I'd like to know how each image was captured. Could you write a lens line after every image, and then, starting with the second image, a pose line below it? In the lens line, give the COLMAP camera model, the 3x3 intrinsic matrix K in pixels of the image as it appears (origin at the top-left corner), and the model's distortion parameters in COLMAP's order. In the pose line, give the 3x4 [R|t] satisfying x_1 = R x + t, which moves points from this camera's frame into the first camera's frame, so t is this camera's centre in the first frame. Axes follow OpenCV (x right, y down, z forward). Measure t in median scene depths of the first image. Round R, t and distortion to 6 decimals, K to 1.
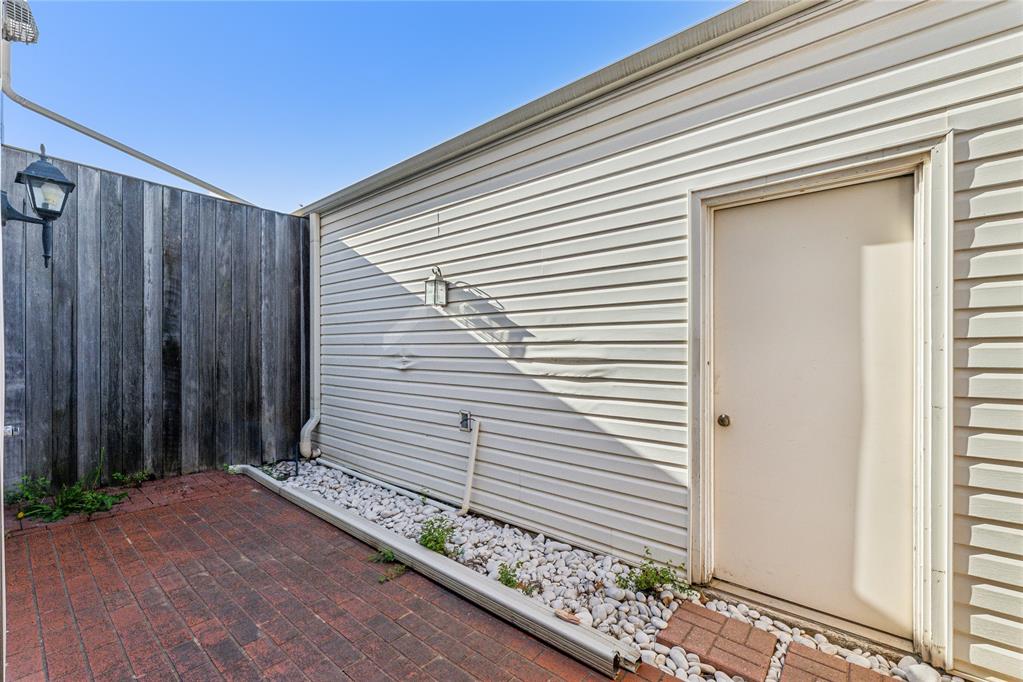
lens RADIAL K [[414.5, 0, 512.8], [0, 414.5, 337.2], [0, 0, 1]] dist [0.001577, -0.000075]
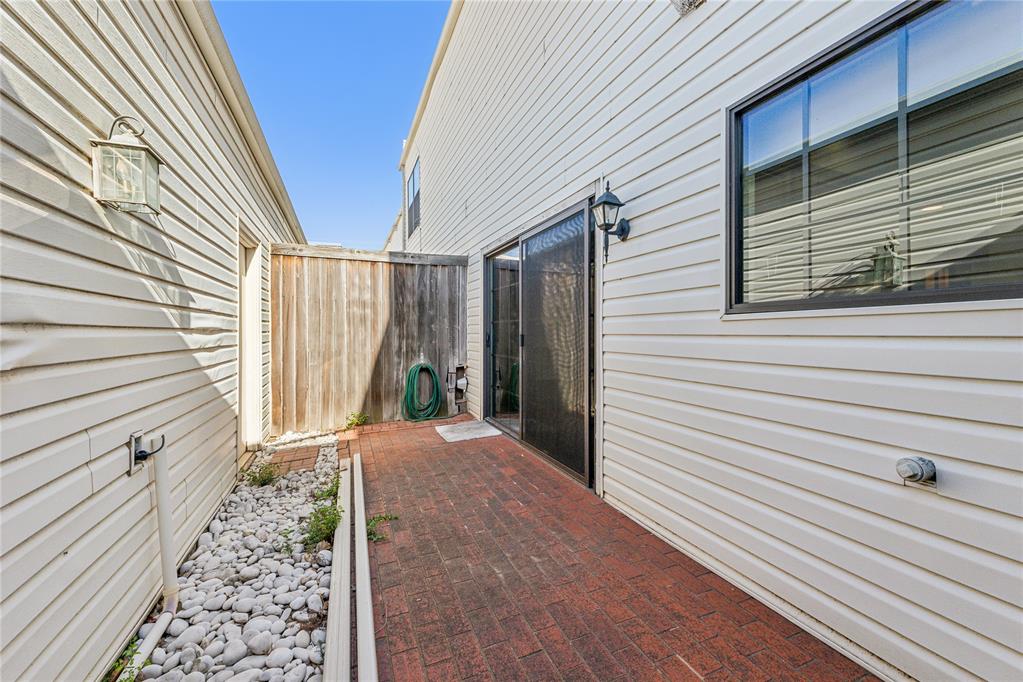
lens RADIAL K [[414.5, 0, 512.8], [0, 414.5, 337.2], [0, 0, 1]] dist [0.001577, -0.000075]
pose [[-0.874614, -0.003809, 0.484805, -1.047664], [-0.008448, 0.999937, -0.007384, 0.081886], [-0.484747, -0.010554, -0.874591, 1.678307]]
